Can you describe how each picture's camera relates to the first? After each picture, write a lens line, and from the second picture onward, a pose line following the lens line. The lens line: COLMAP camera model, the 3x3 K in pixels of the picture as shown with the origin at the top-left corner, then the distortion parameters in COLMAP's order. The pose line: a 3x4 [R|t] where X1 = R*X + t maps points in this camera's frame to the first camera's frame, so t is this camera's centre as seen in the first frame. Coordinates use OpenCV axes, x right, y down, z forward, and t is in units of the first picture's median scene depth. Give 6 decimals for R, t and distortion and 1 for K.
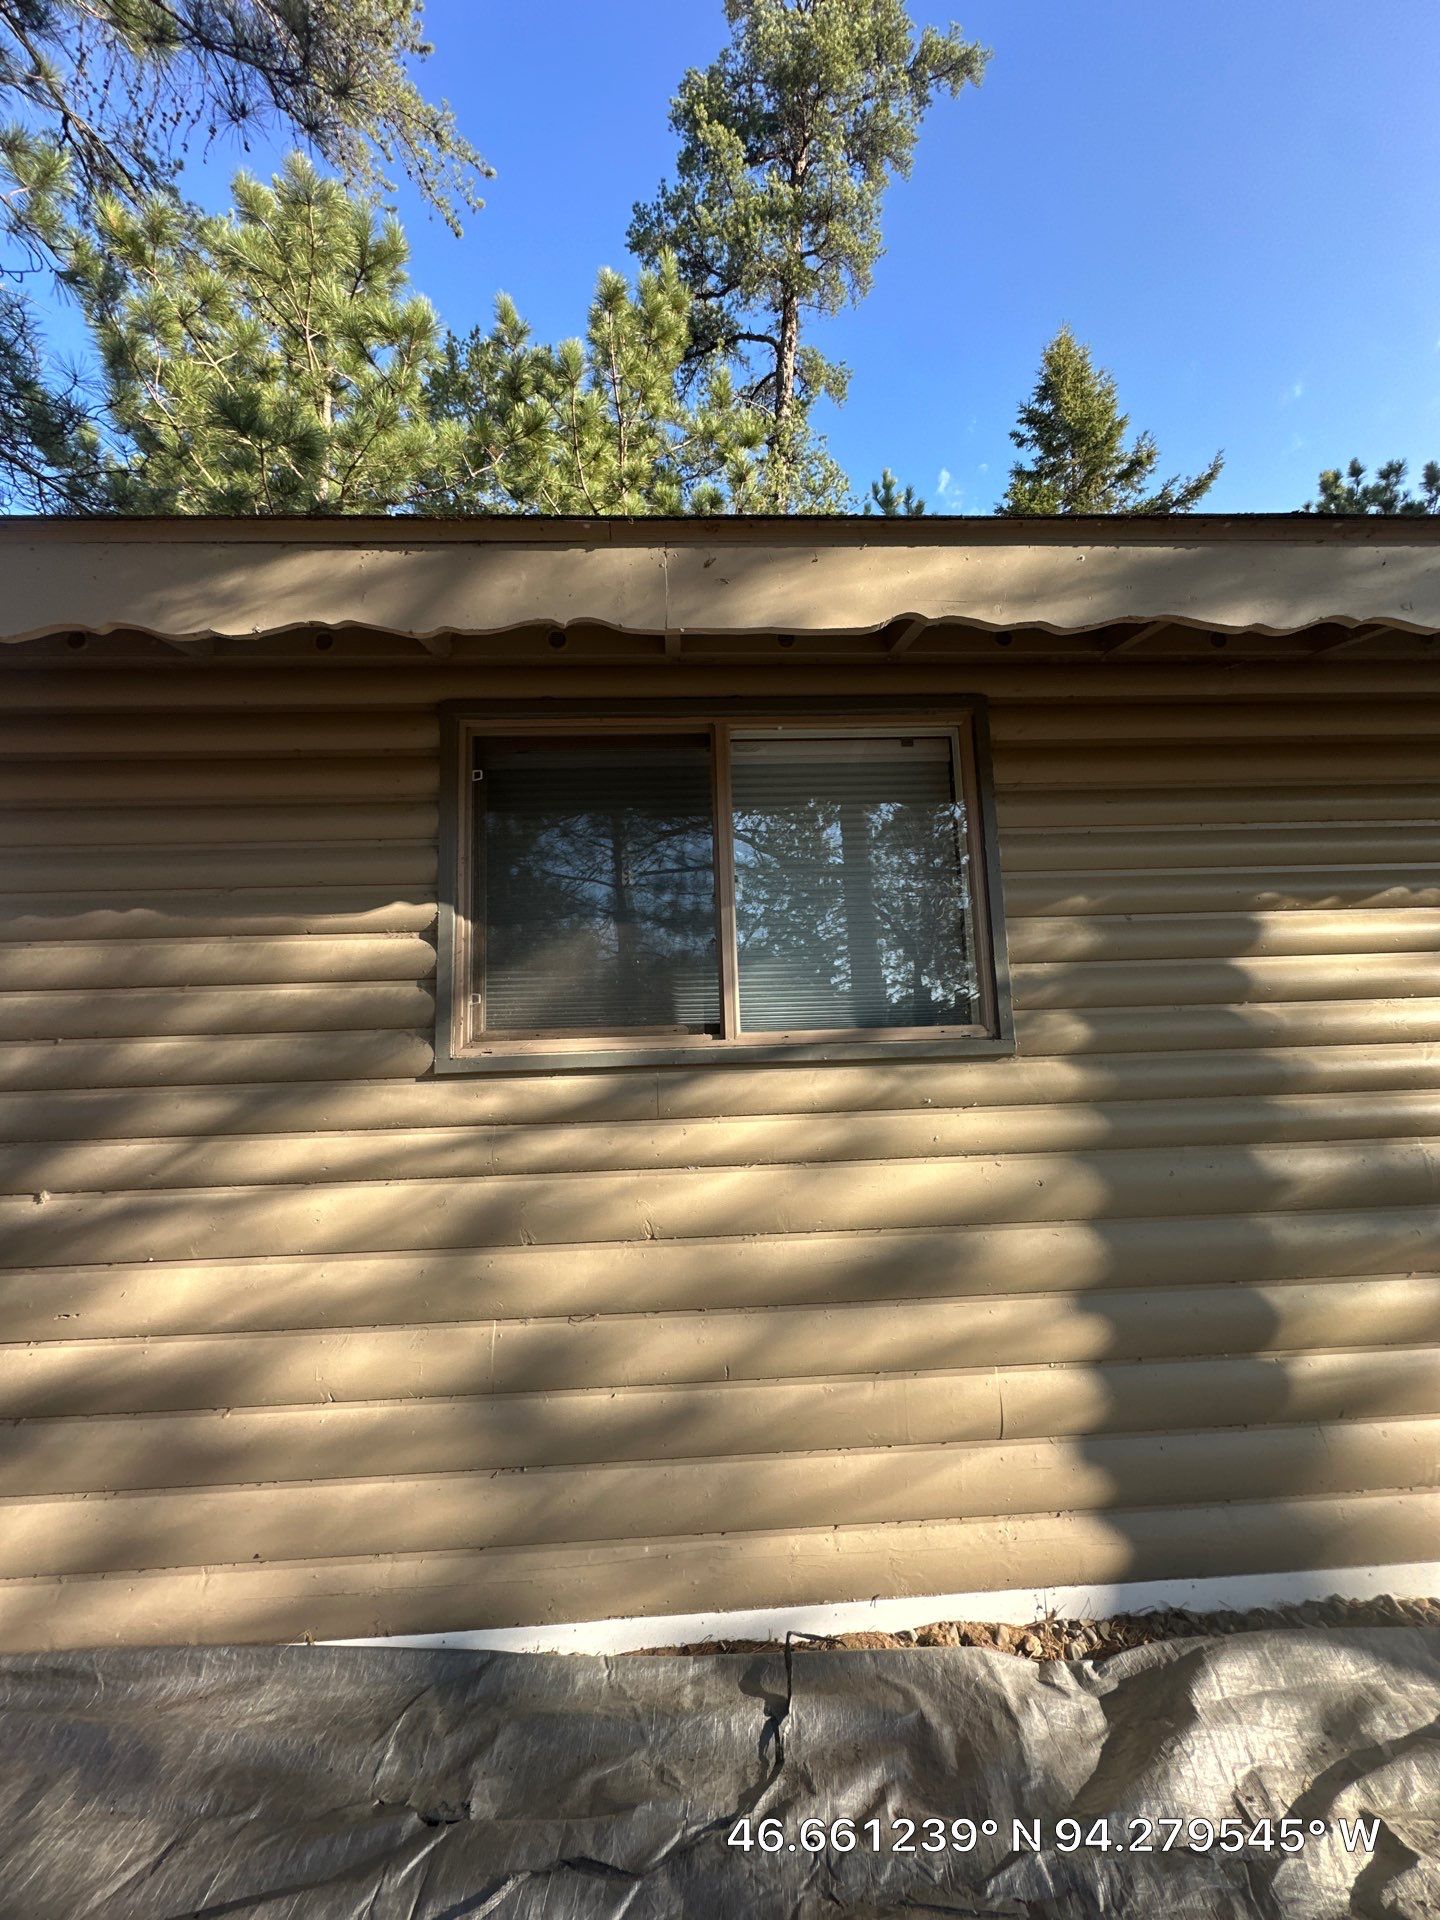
lens RADIAL K [[753.5, 0, 720.0], [0, 753.5, 960.0], [0, 0, 1]] dist [-0.001134, 0.000361]
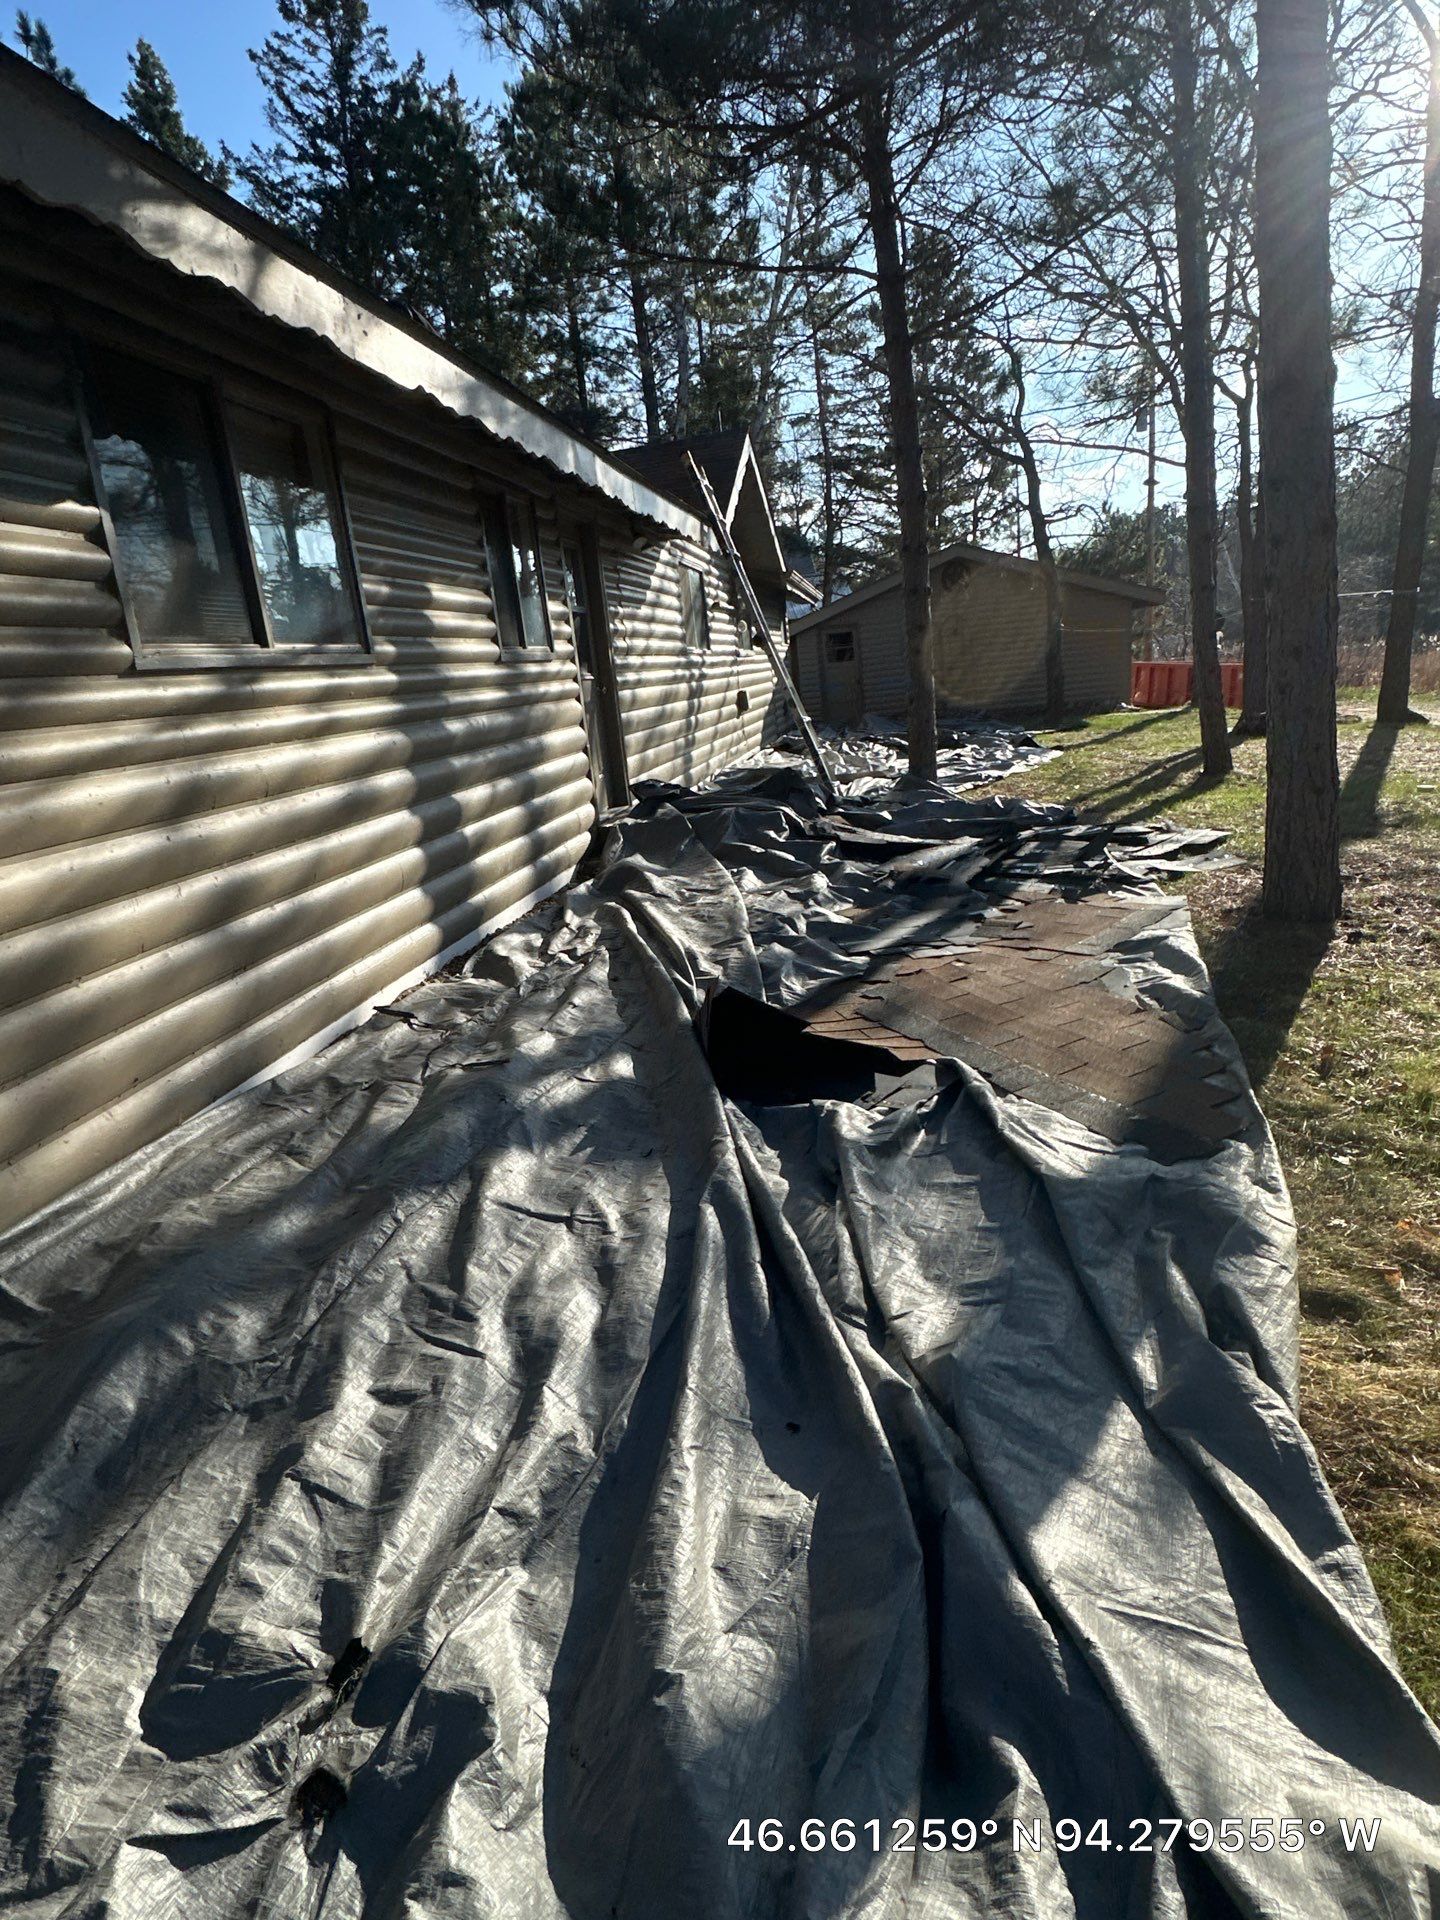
lens RADIAL K [[1119.7, 0, 720.0], [0, 1119.7, 960.0], [0, 0, 1]] dist [0.002564, 0.001274]
pose [[0.207223, -0.234524, 0.949767, -1.763564], [-0.027120, 0.969090, 0.245213, 0.127097], [-0.977918, -0.076572, 0.194457, -0.203250]]
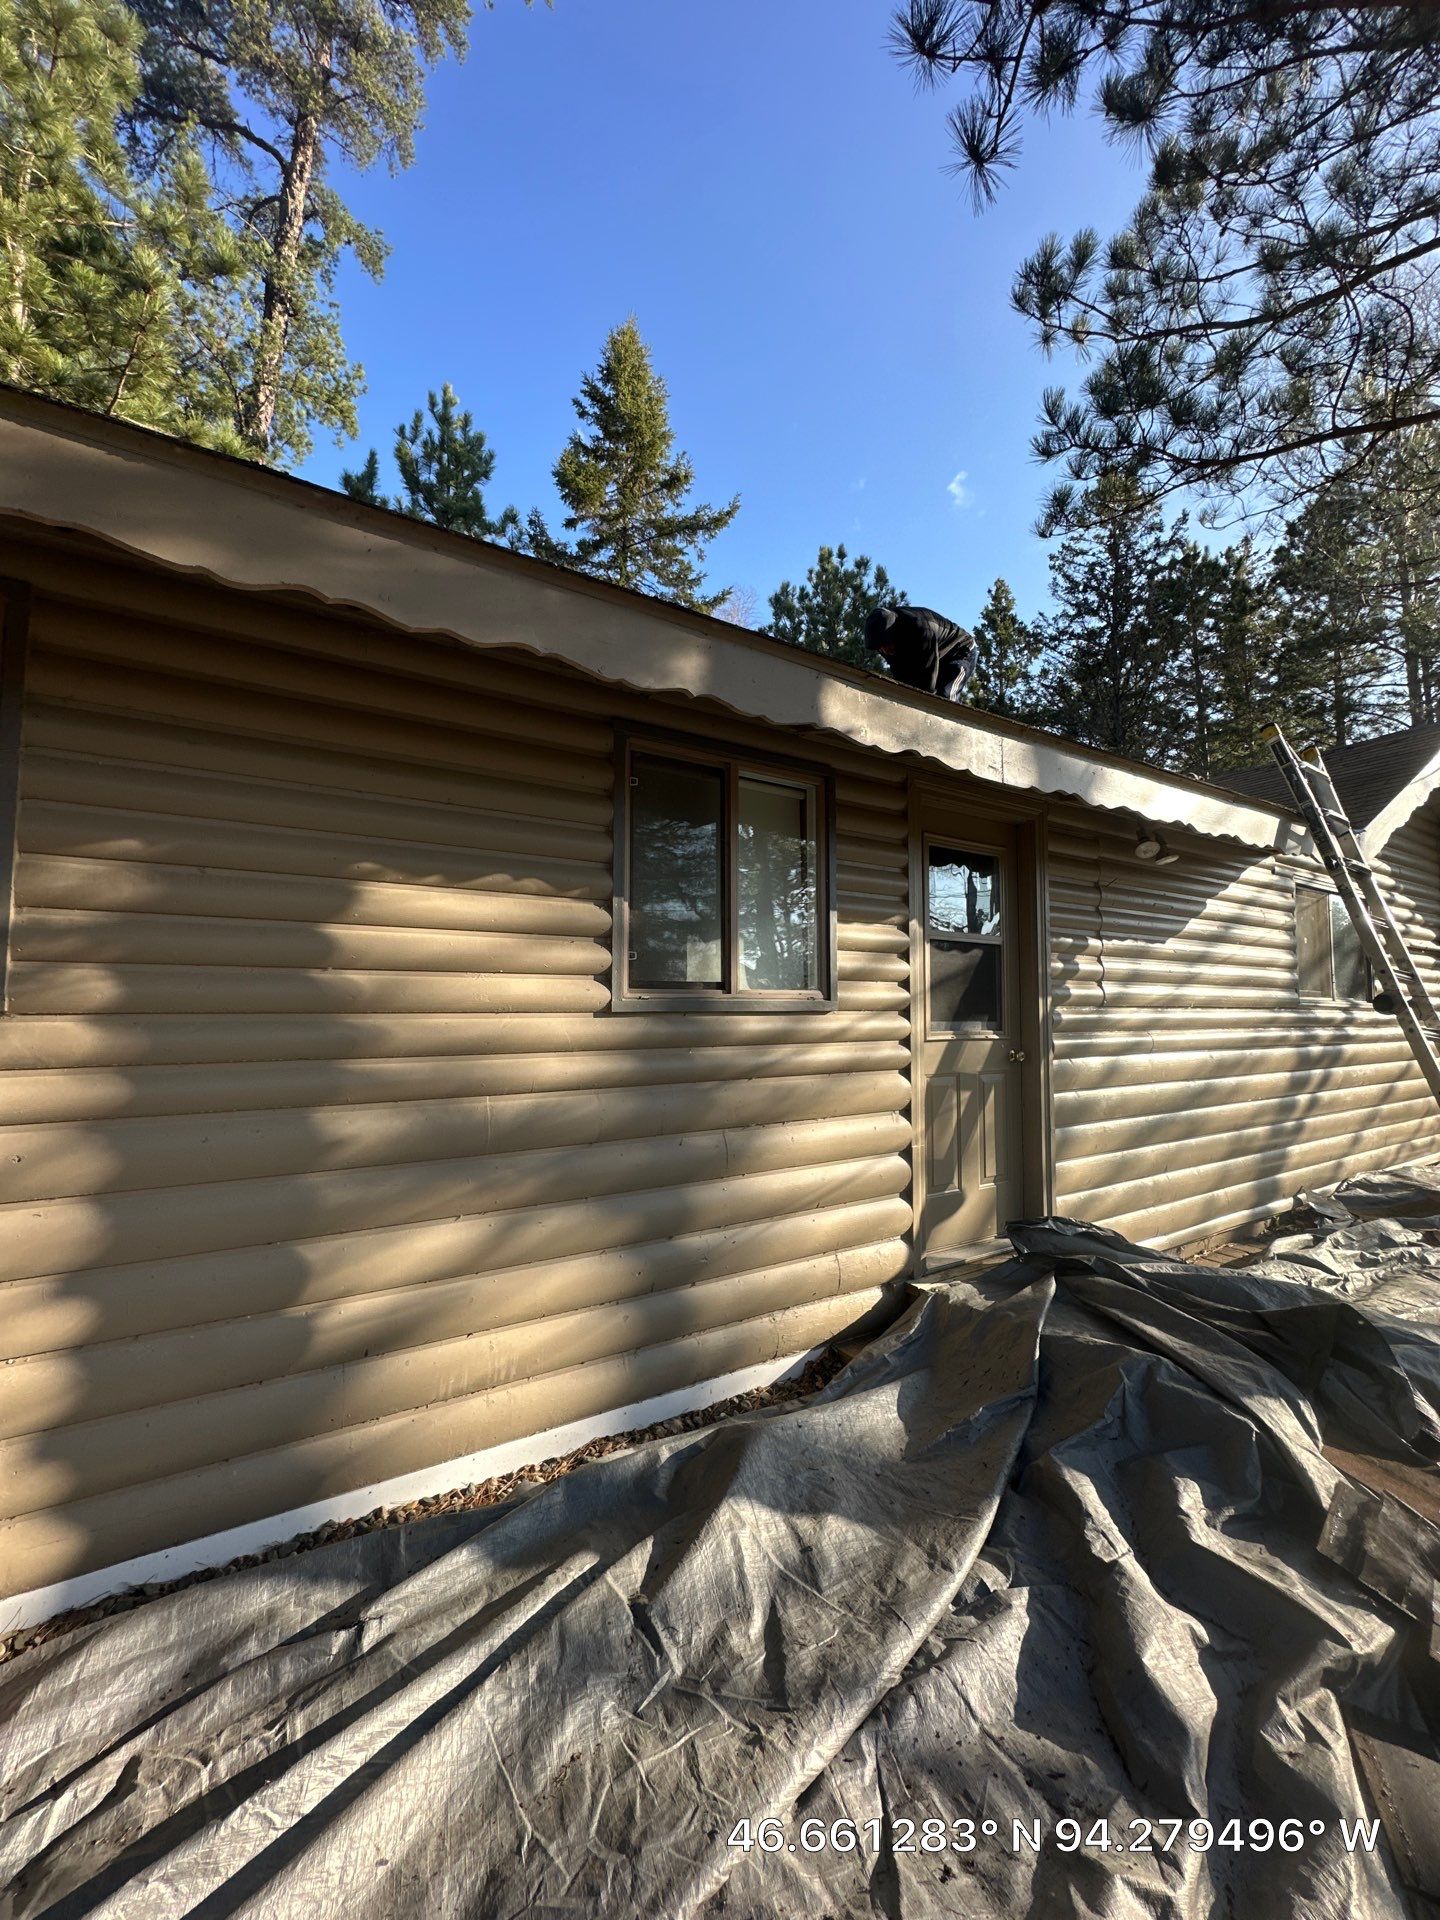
lens RADIAL K [[753.5, 0, 720.0], [0, 753.5, 960.0], [0, 0, 1]] dist [-0.001134, 0.000361]
pose [[0.864428, 0.066450, 0.498347, 0.639359], [-0.093900, 0.995124, 0.030188, -0.034580], [-0.493911, -0.072890, 0.866452, -0.134144]]
